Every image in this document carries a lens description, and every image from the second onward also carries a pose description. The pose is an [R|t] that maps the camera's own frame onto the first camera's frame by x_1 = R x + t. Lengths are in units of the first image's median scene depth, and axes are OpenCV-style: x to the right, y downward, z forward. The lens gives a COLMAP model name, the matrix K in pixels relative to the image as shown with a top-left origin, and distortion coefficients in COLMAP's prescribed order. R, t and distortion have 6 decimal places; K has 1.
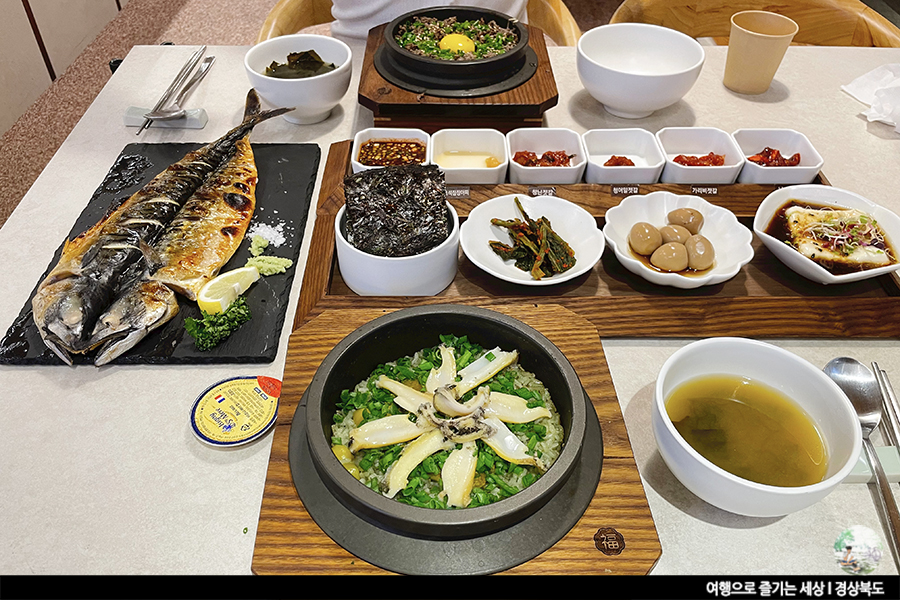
lens RADIAL K [[700.4, 0, 454.3], [0, 700.4, 308.5], [0, 0, 1]] dist [0.089895, -0.140560]
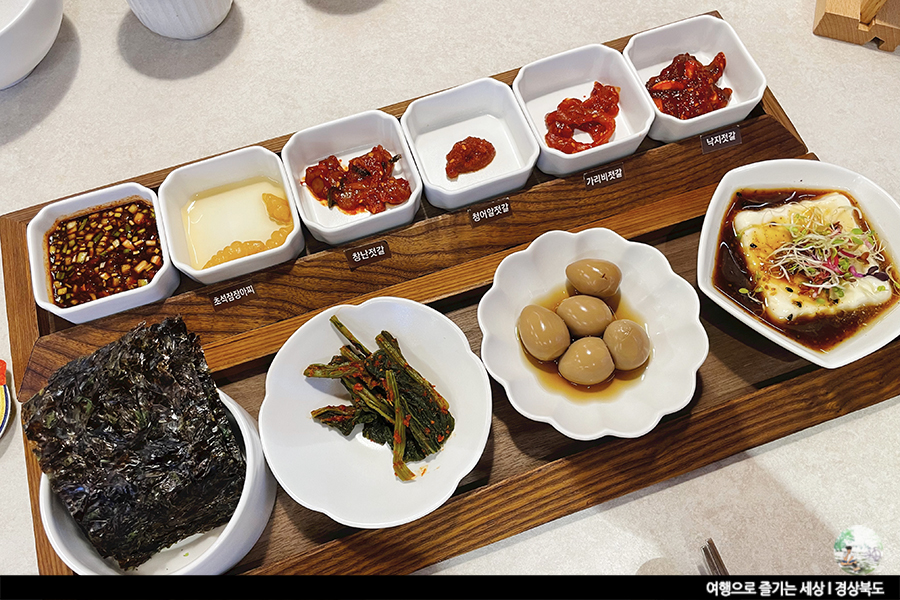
lens RADIAL K [[700.4, 0, 454.3], [0, 700.4, 308.5], [0, 0, 1]] dist [0.089895, -0.140560]
pose [[0.948206, -0.304062, 0.091932, 0.140958], [0.240574, 0.876373, 0.417247, -0.411222], [-0.207435, -0.373520, 0.904131, 0.443532]]
